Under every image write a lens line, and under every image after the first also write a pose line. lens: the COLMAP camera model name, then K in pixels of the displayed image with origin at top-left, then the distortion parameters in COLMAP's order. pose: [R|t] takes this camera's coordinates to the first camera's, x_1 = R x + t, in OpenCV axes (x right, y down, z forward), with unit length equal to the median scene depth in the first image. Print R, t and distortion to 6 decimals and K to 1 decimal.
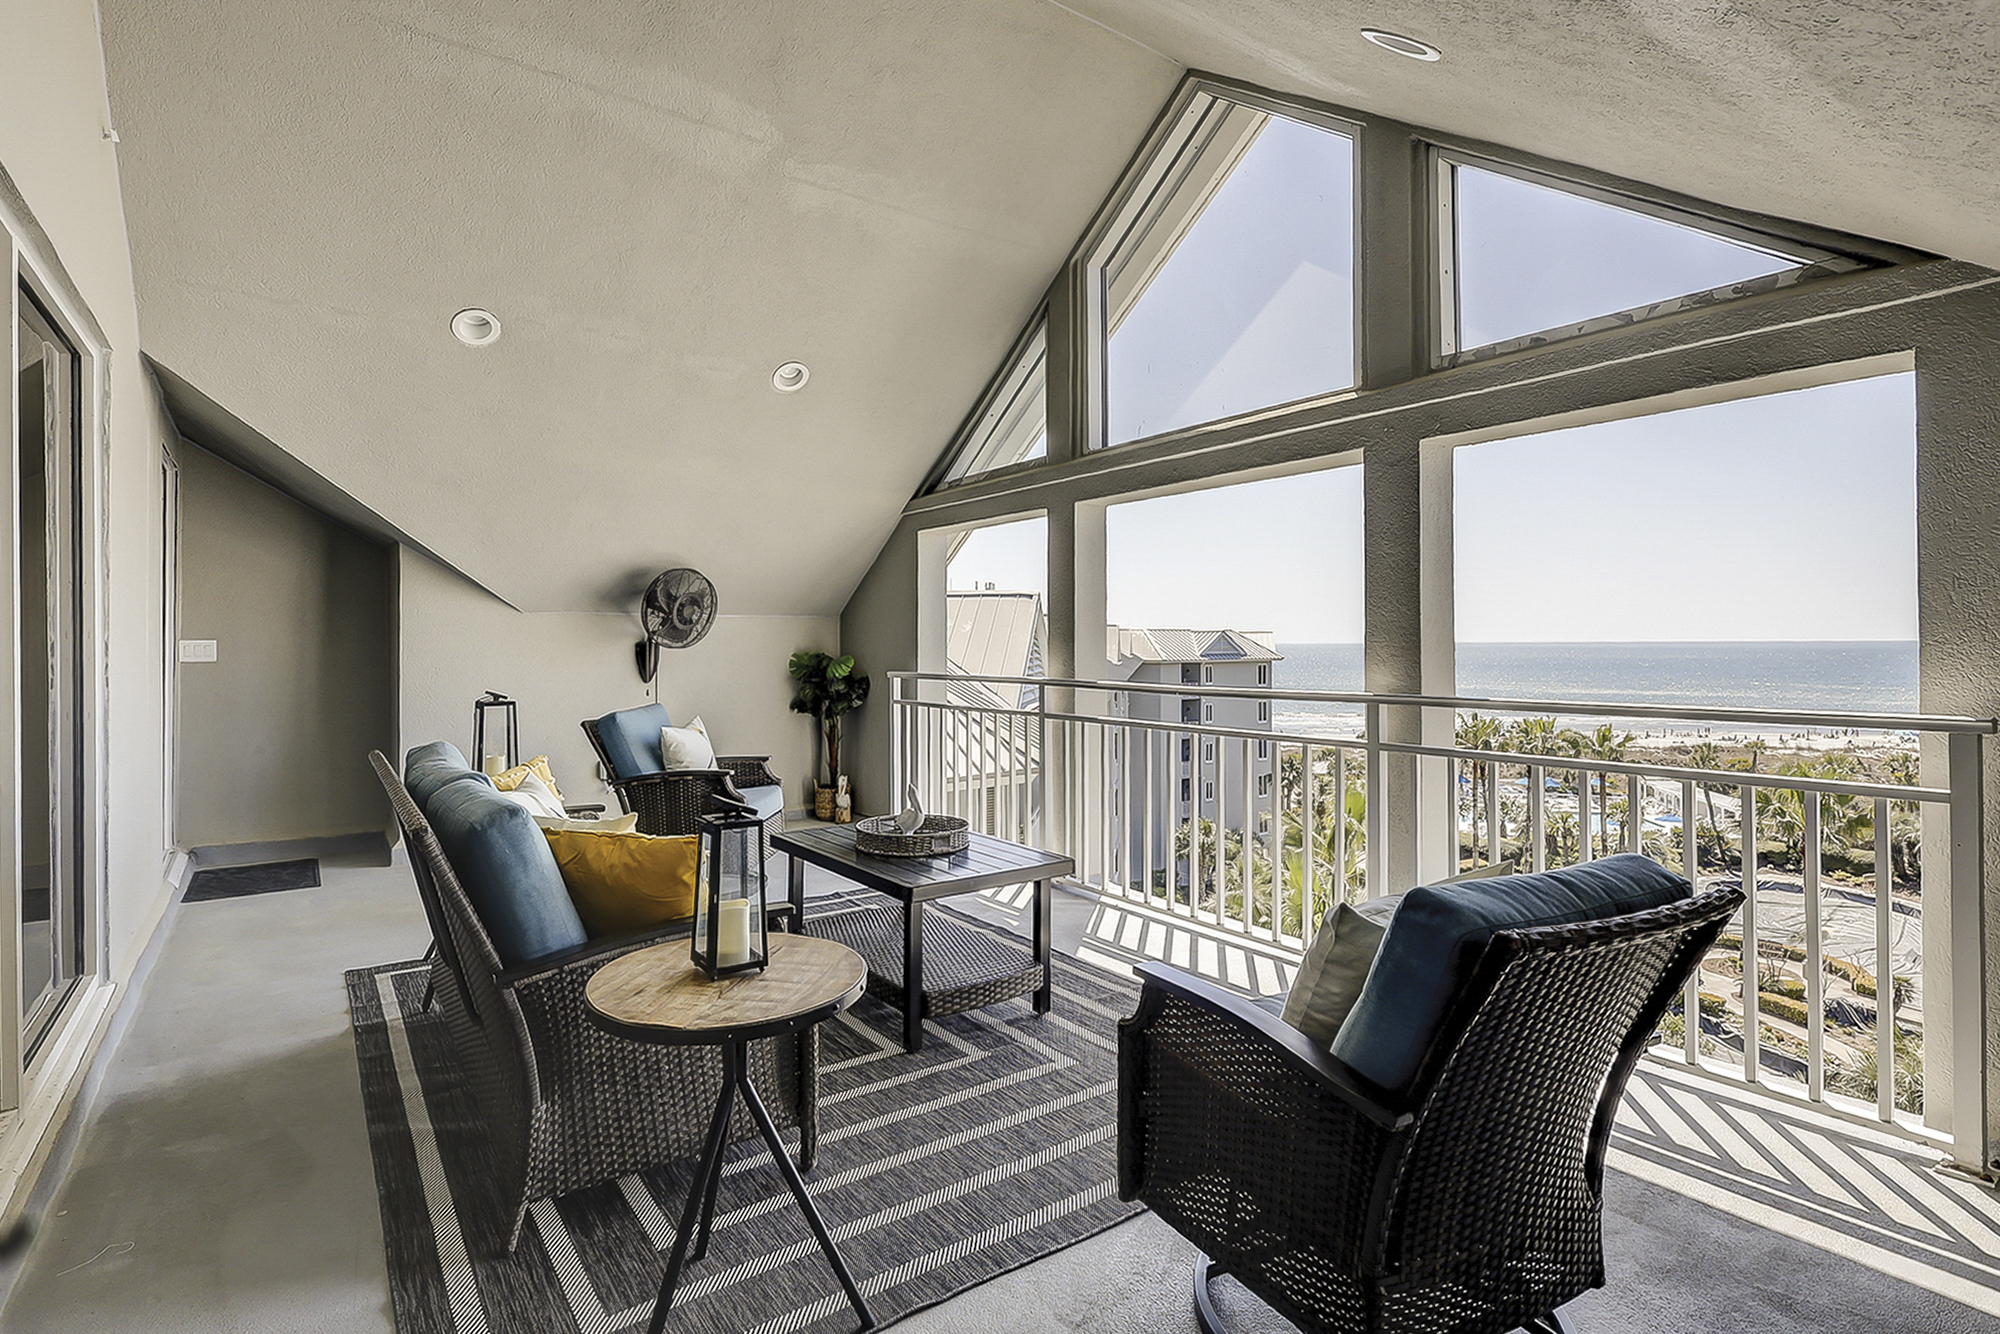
lens RADIAL K [[978.8, 0, 996.7], [0, 978.8, 646.4], [0, 0, 1]] dist [-0.001673, -0.000412]
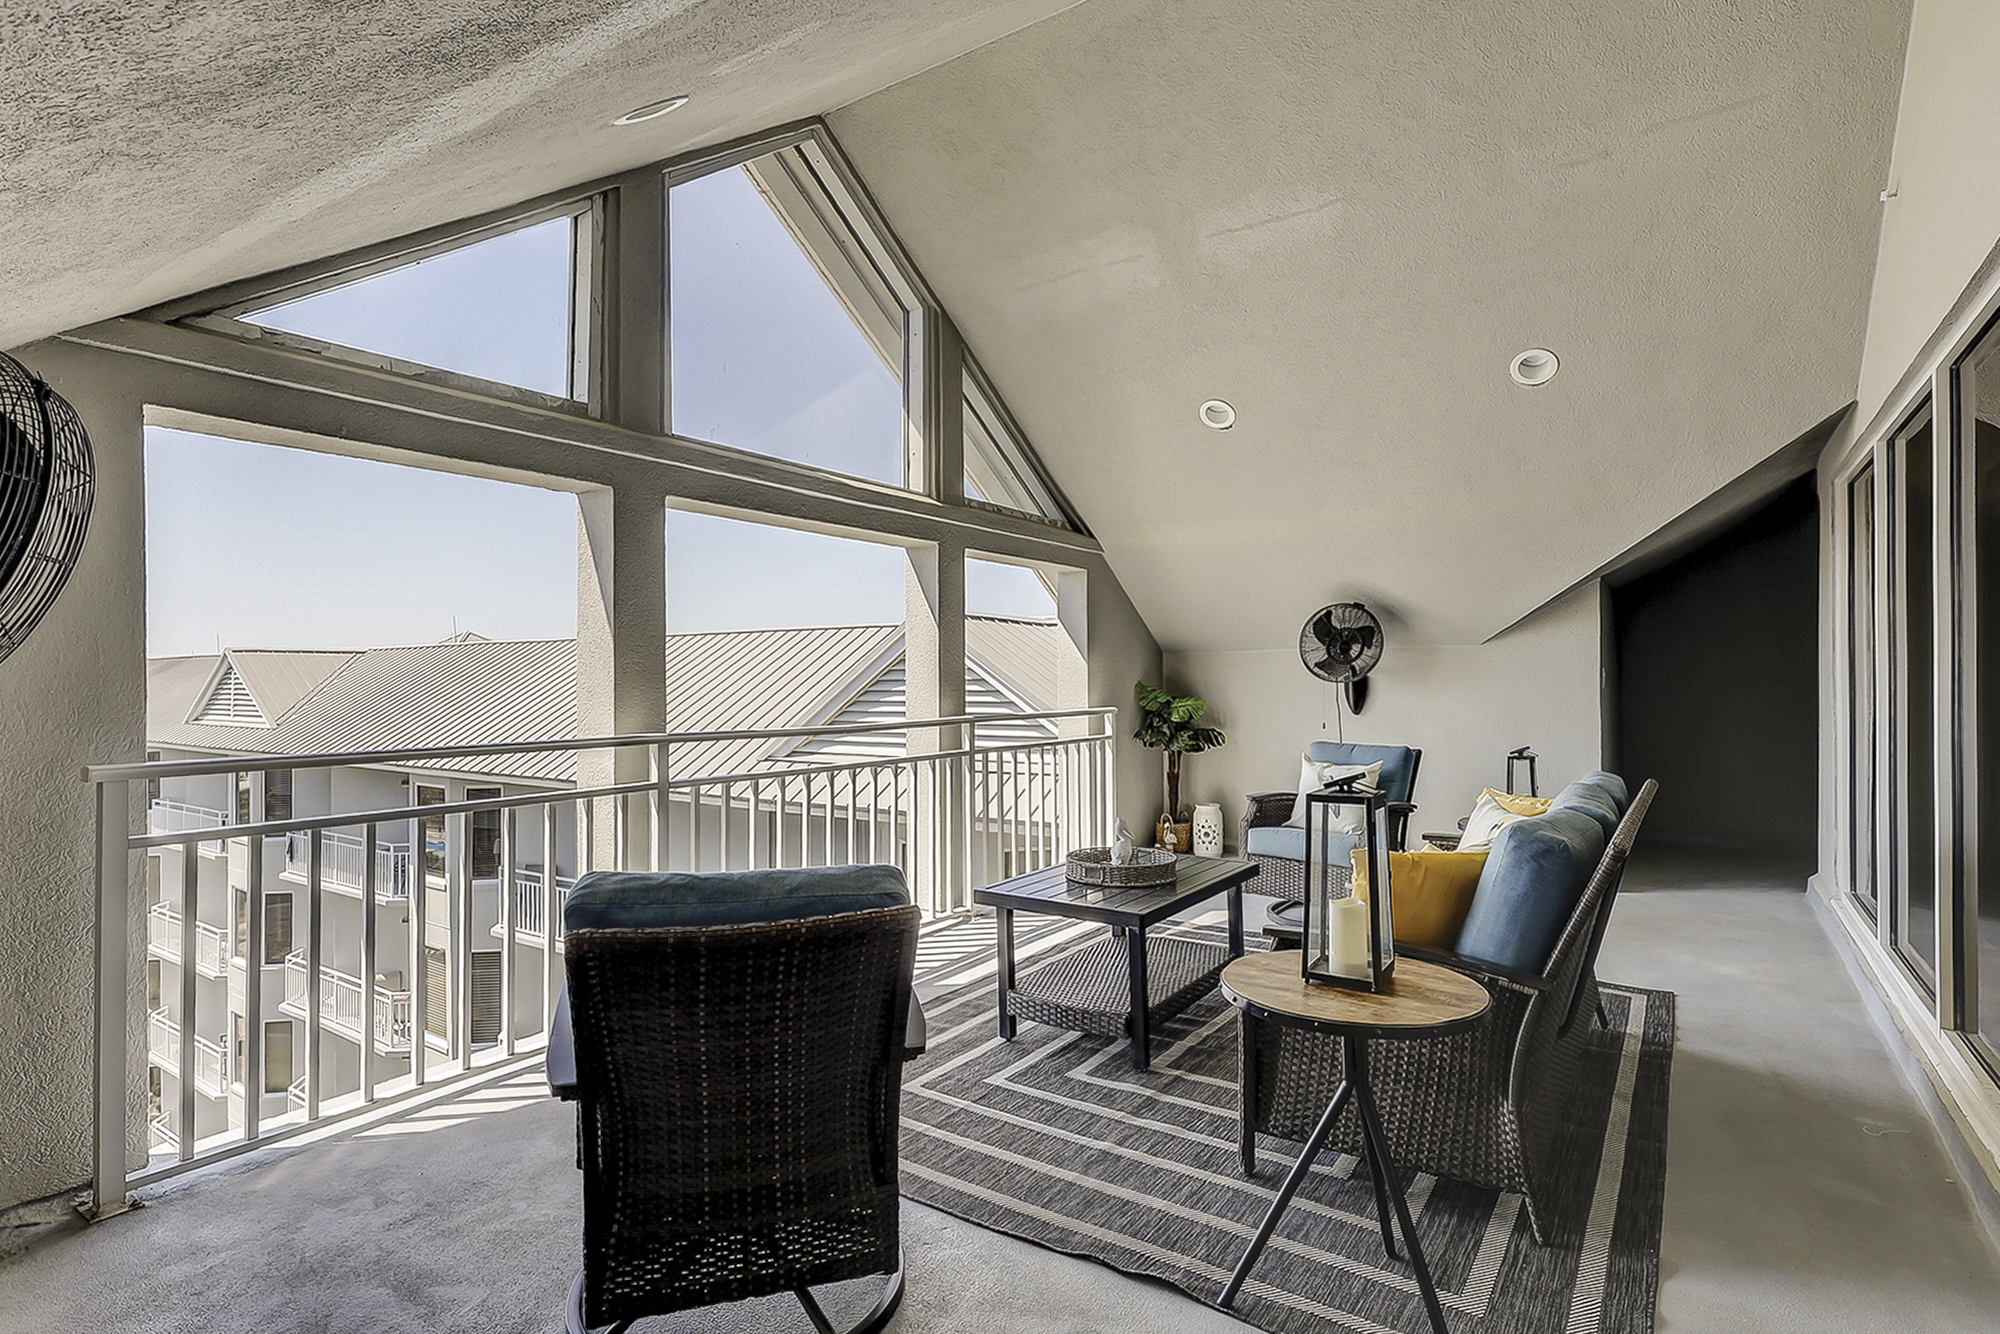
lens RADIAL K [[978.8, 0, 996.7], [0, 978.8, 646.4], [0, 0, 1]] dist [-0.001673, -0.000412]
pose [[-0.326412, 0.037307, 0.944491, -0.962854], [0.013730, 0.999303, -0.034727, -0.003041], [-0.945128, 0.001633, -0.326696, 1.371956]]
